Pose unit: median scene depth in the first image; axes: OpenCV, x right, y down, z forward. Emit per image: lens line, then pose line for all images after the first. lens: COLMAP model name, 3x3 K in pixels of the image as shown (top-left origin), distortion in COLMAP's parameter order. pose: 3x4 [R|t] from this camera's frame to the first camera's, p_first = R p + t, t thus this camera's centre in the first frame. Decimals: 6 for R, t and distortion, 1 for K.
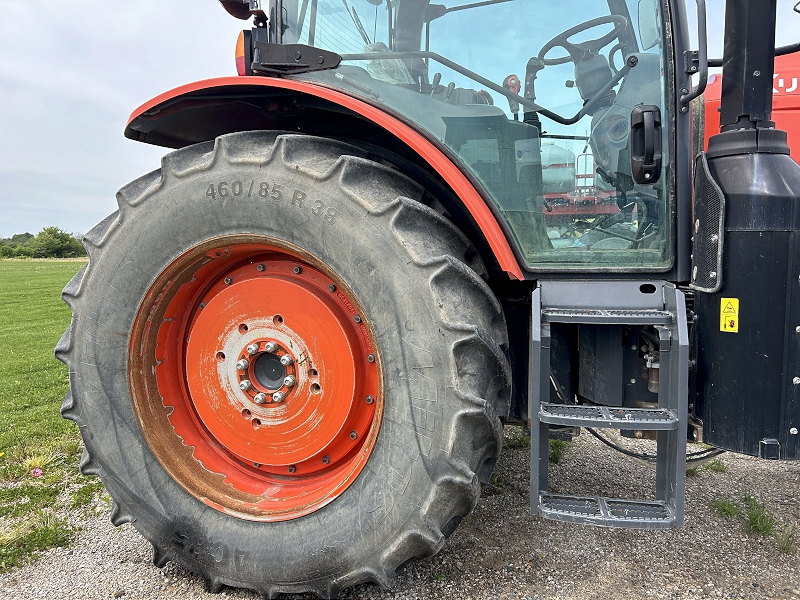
lens RADIAL K [[604.4, 0, 400.8], [0, 604.4, 299.5], [0, 0, 1]] dist [0.045473, -0.051924]
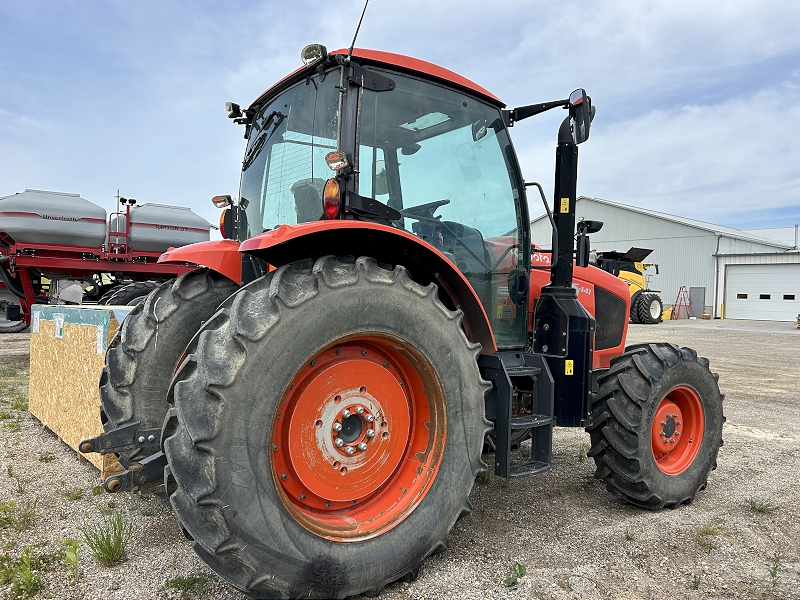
lens RADIAL K [[604.4, 0, 399.8], [0, 604.4, 301.2], [0, 0, 1]] dist [0.045473, -0.051924]
pose [[0.603555, 0.021671, 0.797027, -1.268016], [0.033131, 0.998086, -0.052227, -0.094557], [-0.796633, 0.057928, 0.601681, 0.087628]]
